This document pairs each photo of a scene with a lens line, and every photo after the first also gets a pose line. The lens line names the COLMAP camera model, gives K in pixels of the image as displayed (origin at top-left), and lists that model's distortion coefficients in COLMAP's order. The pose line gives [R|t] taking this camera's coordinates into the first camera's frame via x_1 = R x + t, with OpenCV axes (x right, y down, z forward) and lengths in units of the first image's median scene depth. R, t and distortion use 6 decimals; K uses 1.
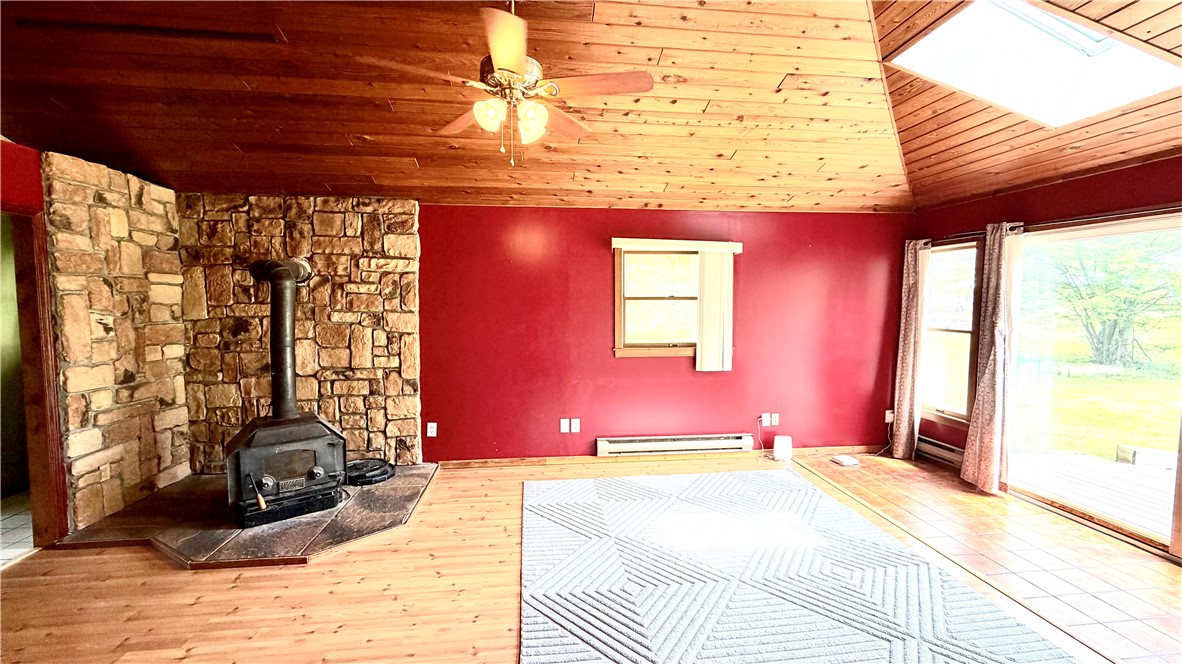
lens RADIAL K [[470.0, 0, 593.2], [0, 470.0, 326.5], [0, 0, 1]] dist [0.001670, 0.000291]
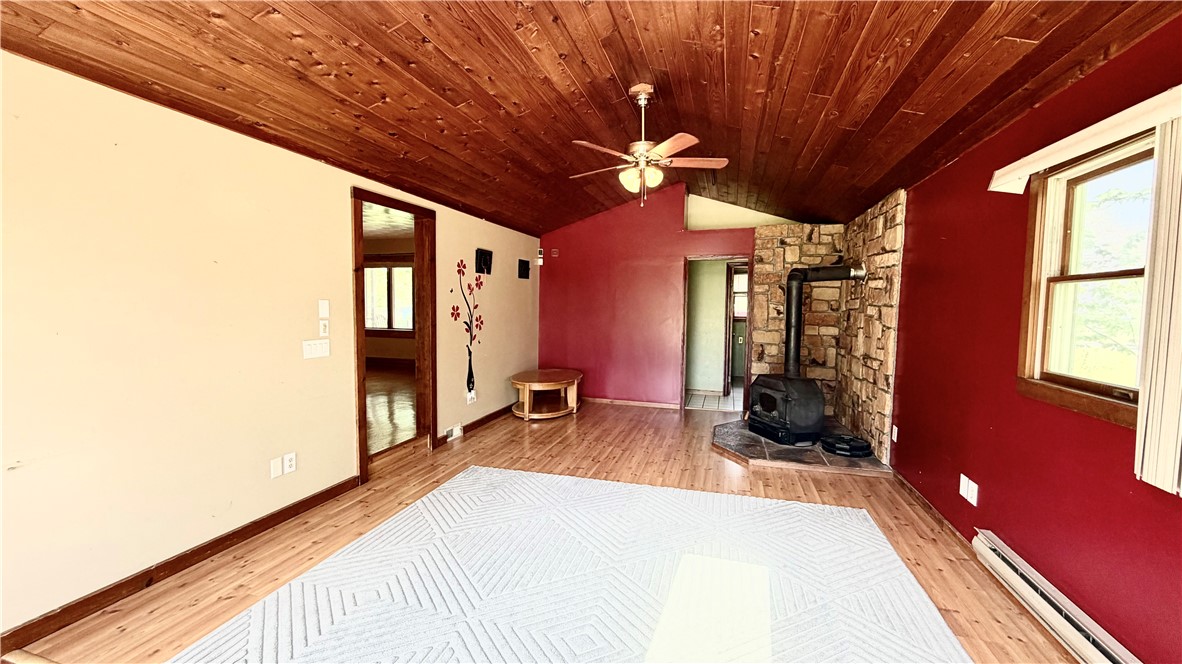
lens RADIAL K [[470.0, 0, 582.3], [0, 470.0, 336.4], [0, 0, 1]] dist [0.001670, 0.000291]
pose [[-0.412359, 0.054920, -0.909365, 0.829855], [-0.065063, 0.993857, 0.089526, -0.015006], [0.908695, 0.096083, -0.406252, 0.894961]]
